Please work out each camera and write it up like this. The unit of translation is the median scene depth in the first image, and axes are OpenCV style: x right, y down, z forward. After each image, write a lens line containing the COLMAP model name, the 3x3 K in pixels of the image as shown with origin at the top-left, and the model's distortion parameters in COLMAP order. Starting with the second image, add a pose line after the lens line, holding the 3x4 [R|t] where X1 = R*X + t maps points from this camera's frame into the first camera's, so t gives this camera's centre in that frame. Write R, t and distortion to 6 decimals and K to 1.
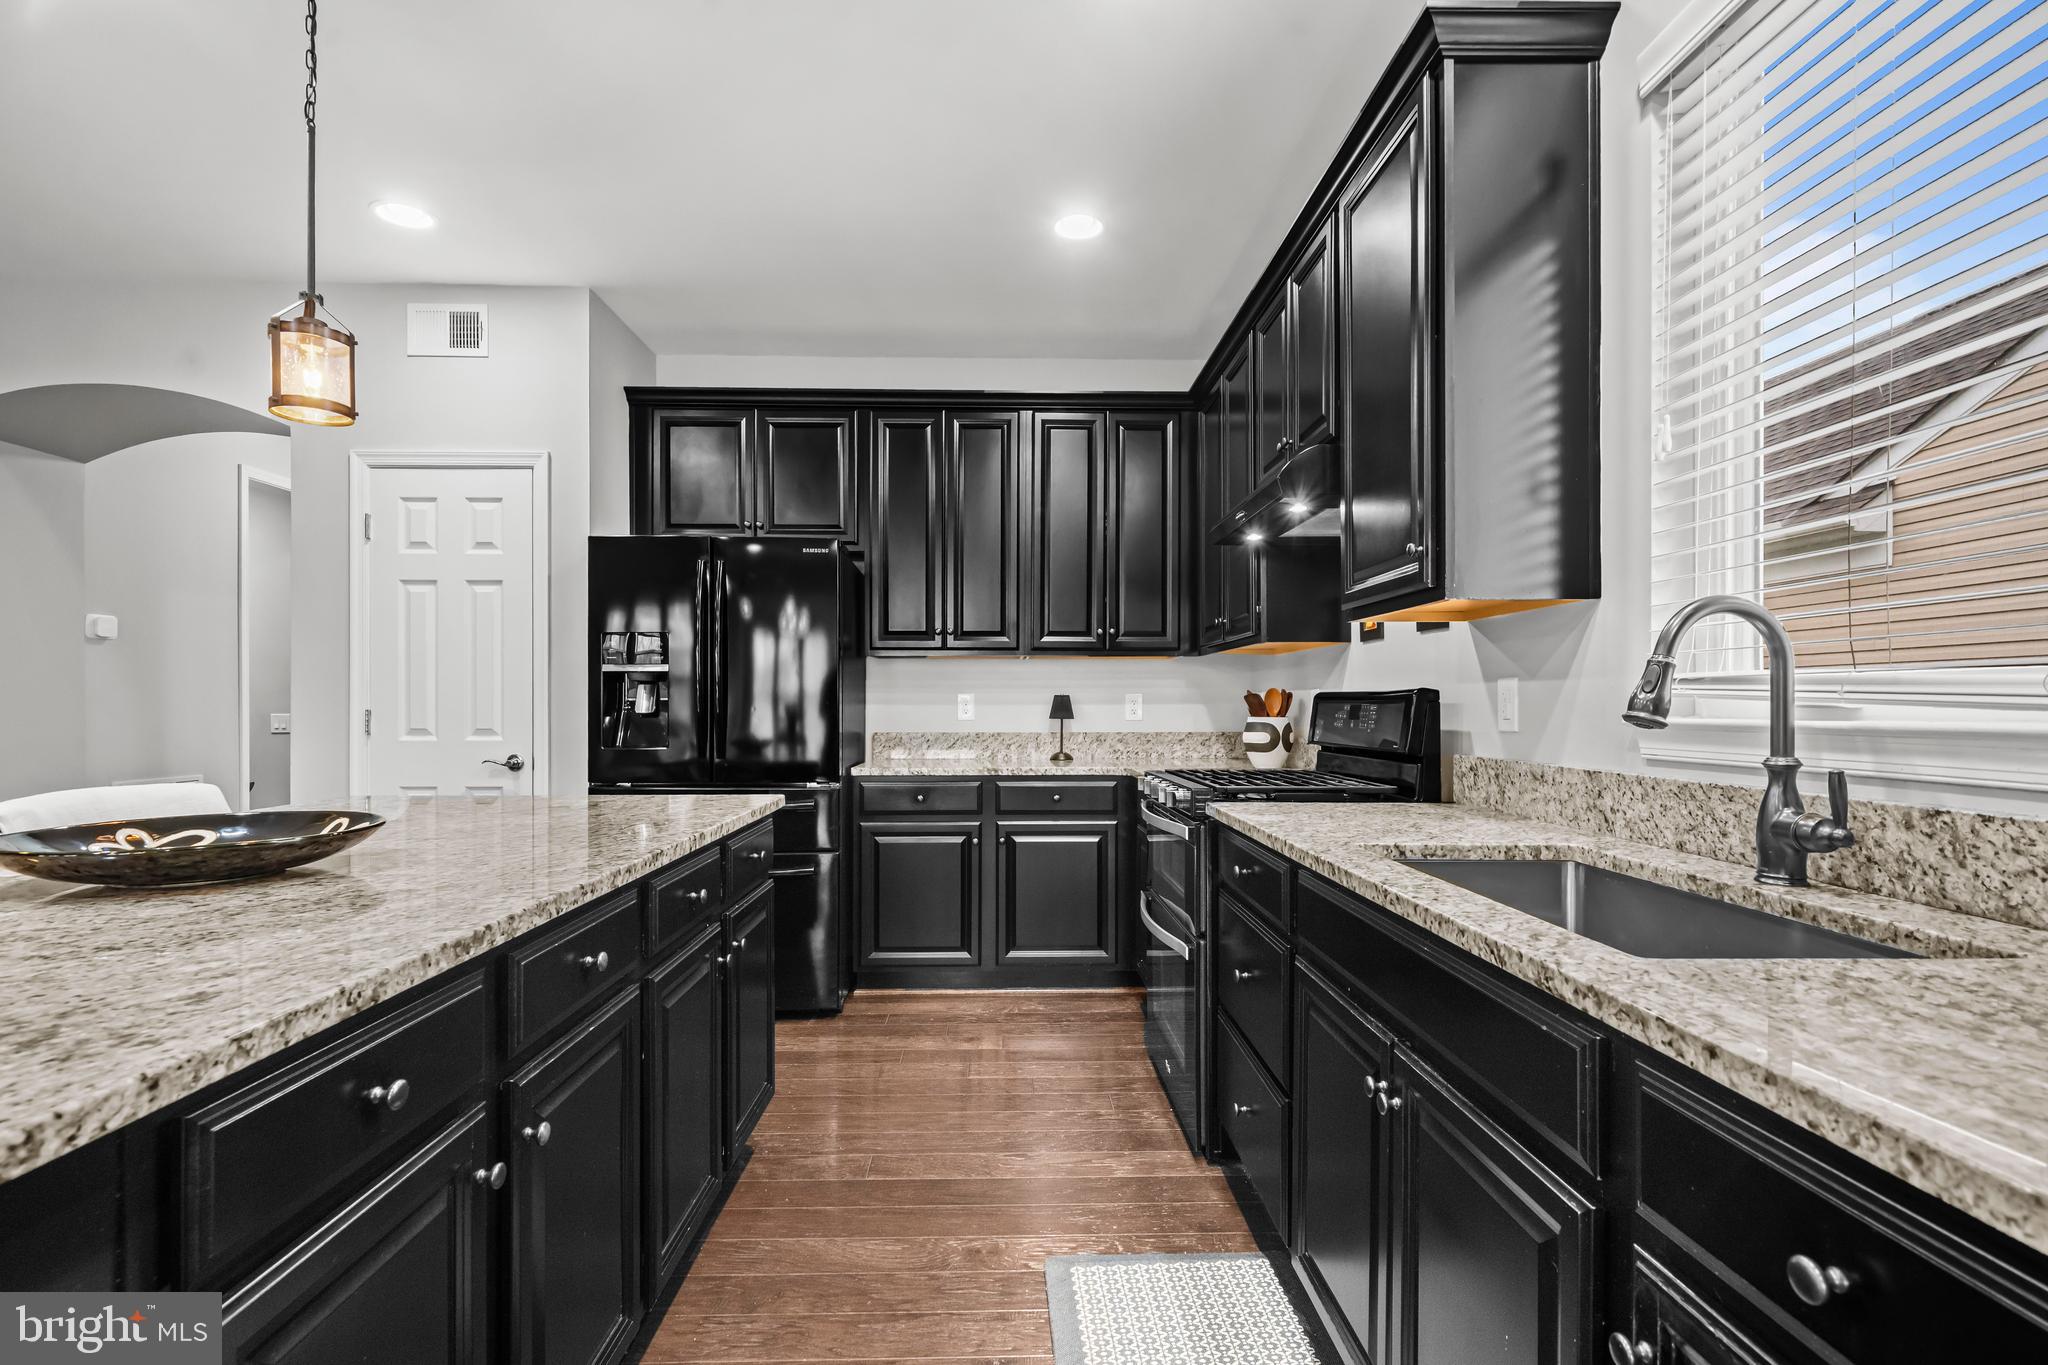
lens RADIAL K [[940.2, 0, 1023.5], [0, 940.2, 704.8], [0, 0, 1]] dist [-0.000304, -0.000283]
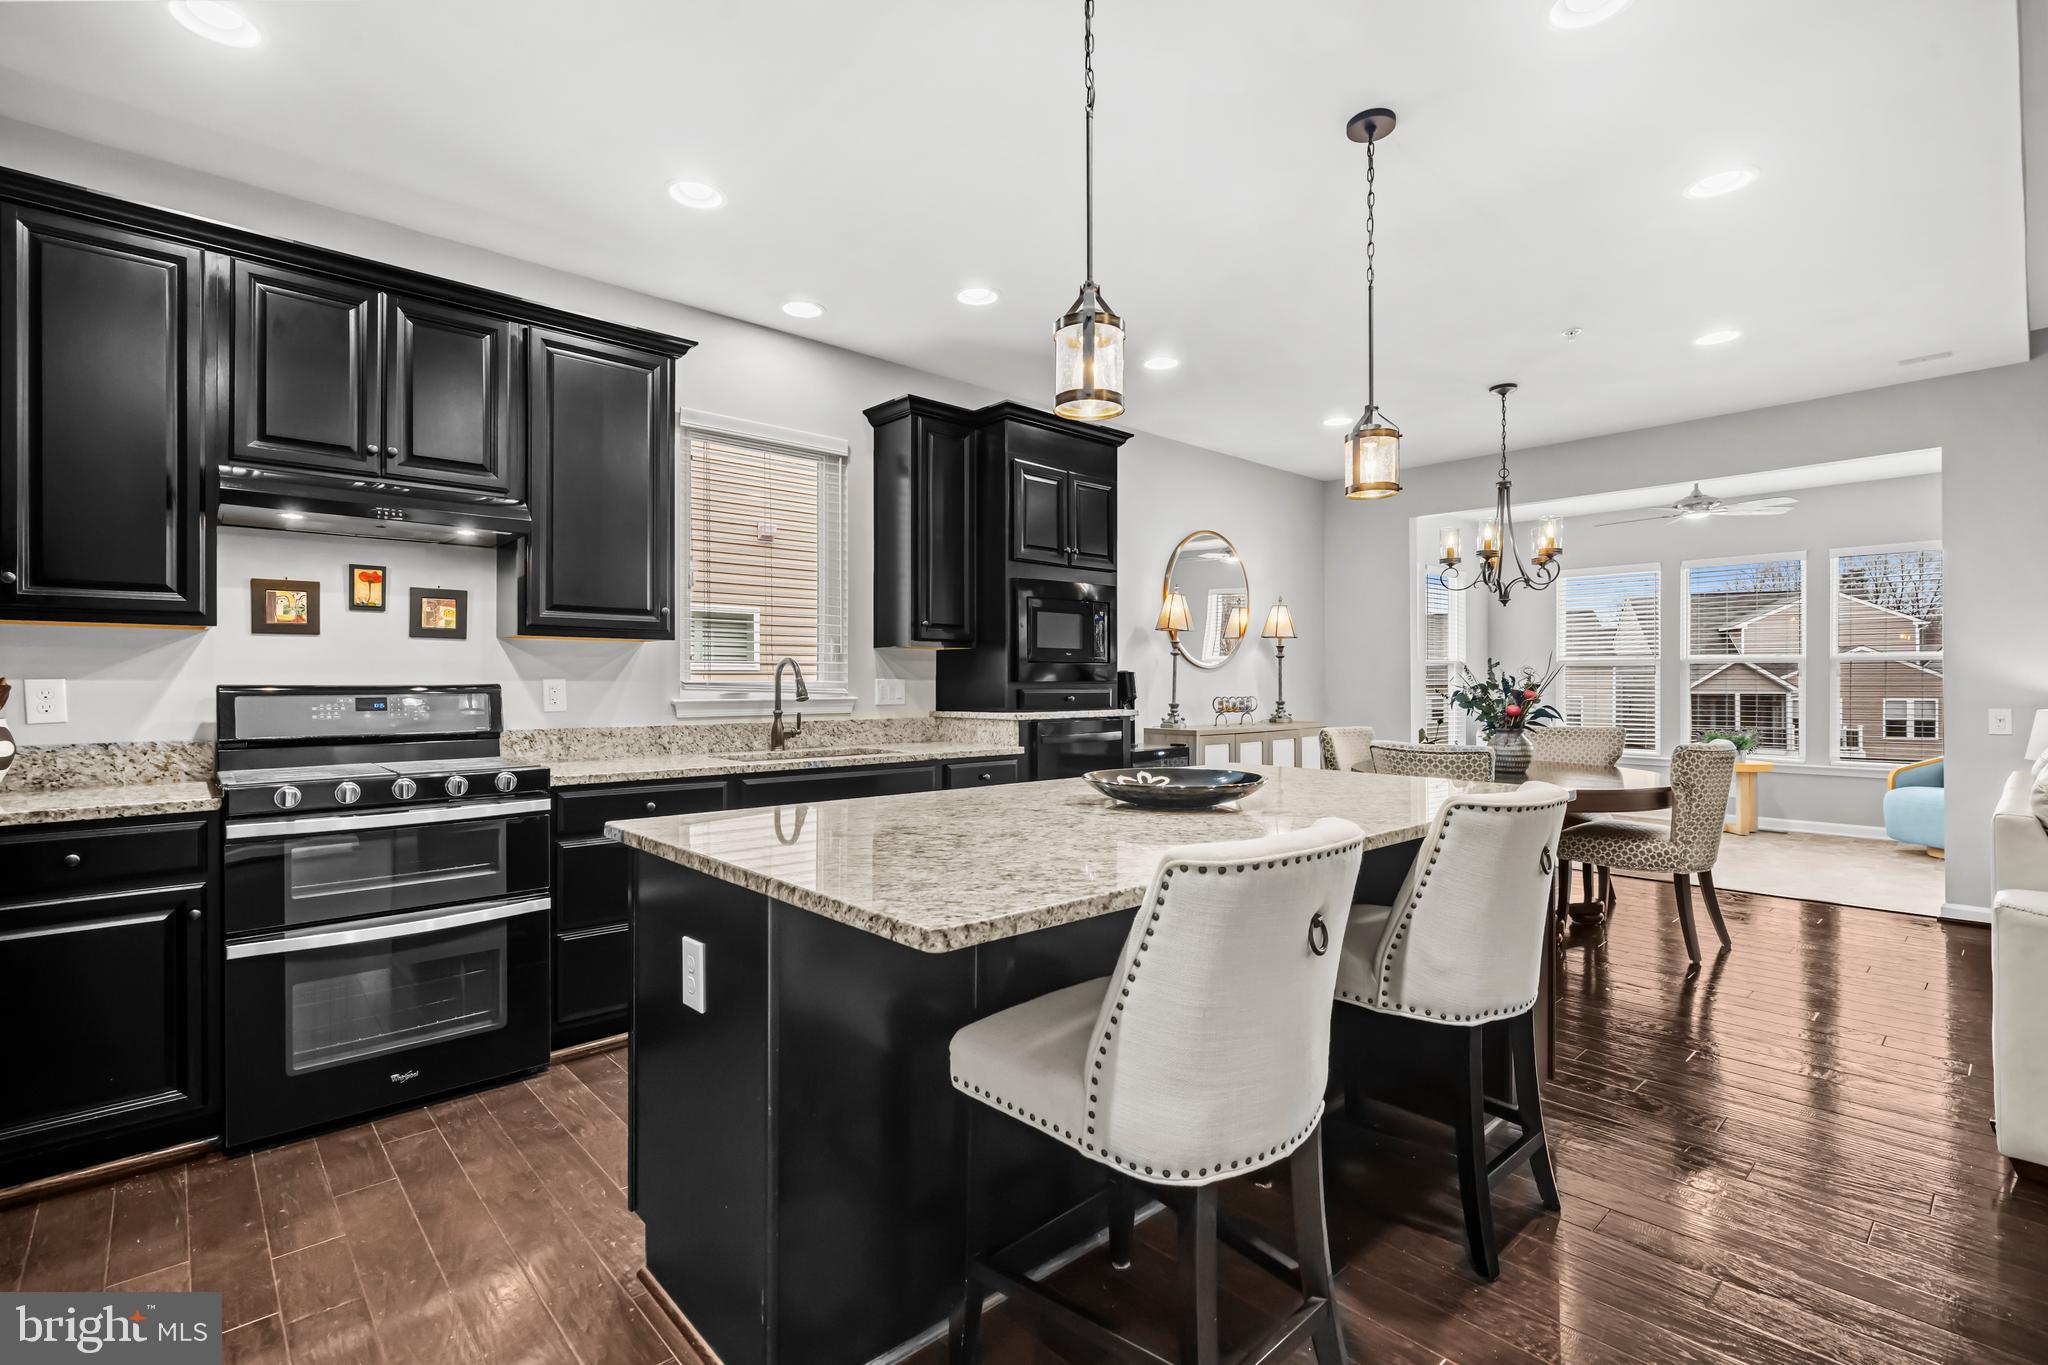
lens RADIAL K [[911.9, 0, 993.2], [0, 911.9, 683.3], [0, 0, 1]] dist [0.001167, 0.000350]
pose [[-0.624790, -0.001995, 0.780791, -1.321481], [0.000042, 0.999997, 0.002588, -0.027388], [-0.780793, 0.001650, -0.624787, 1.542277]]
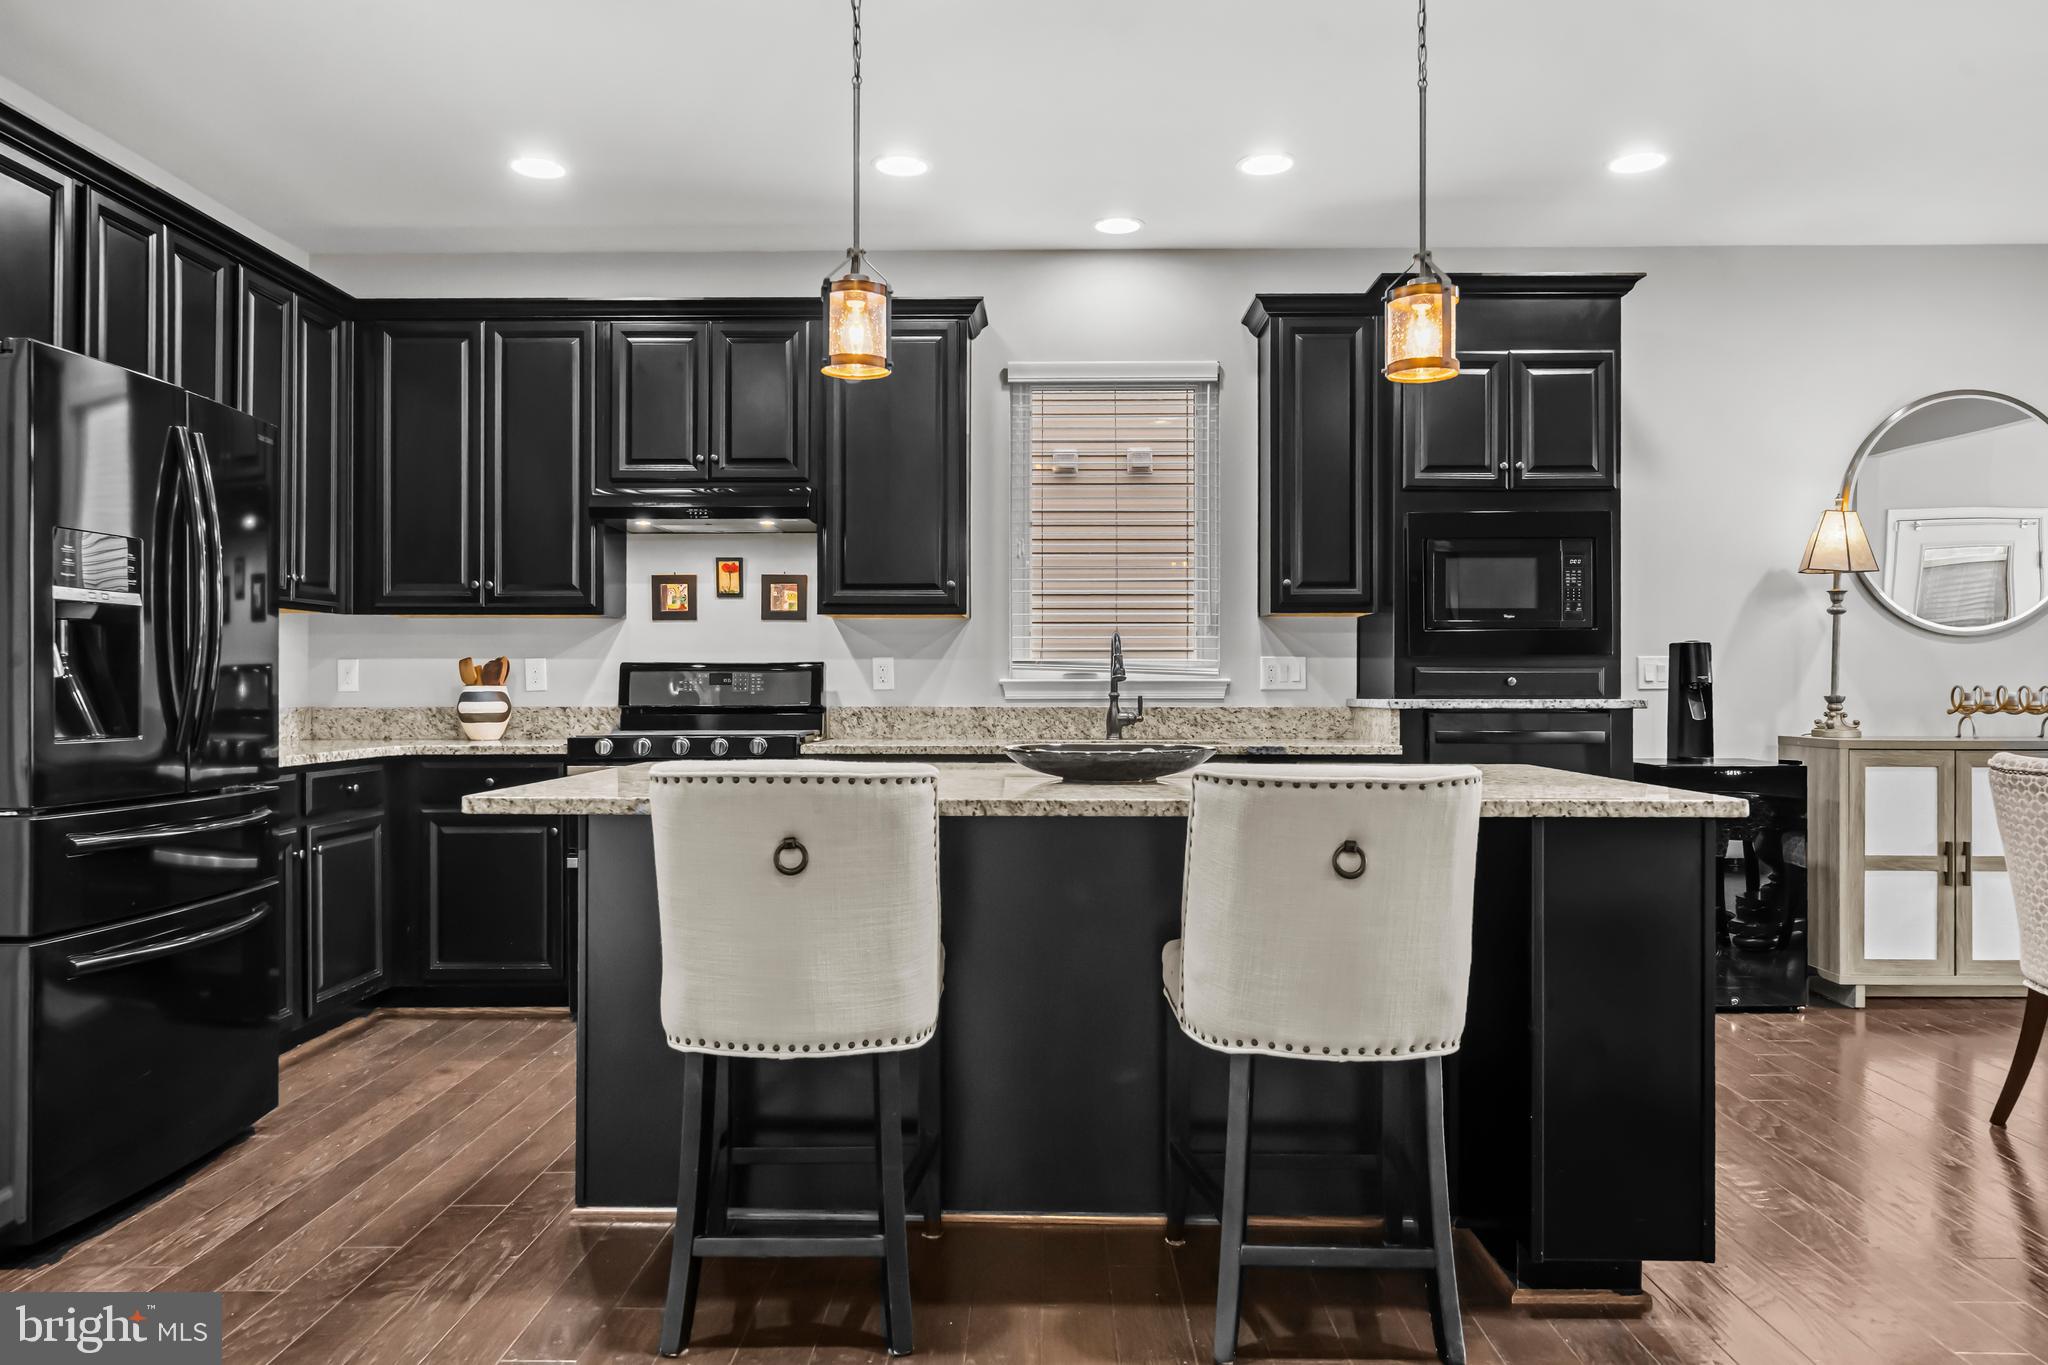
lens RADIAL K [[1358.6, 0, 1024.0], [0, 1358.6, 682.5], [0, 0, 1]] dist [0.000013, 0.000616]
pose [[0.058678, 0.001263, 0.998276, -2.031199], [0.000420, 0.999999, -0.001290, 0.020803], [-0.998277, 0.000495, 0.058677, 0.681032]]
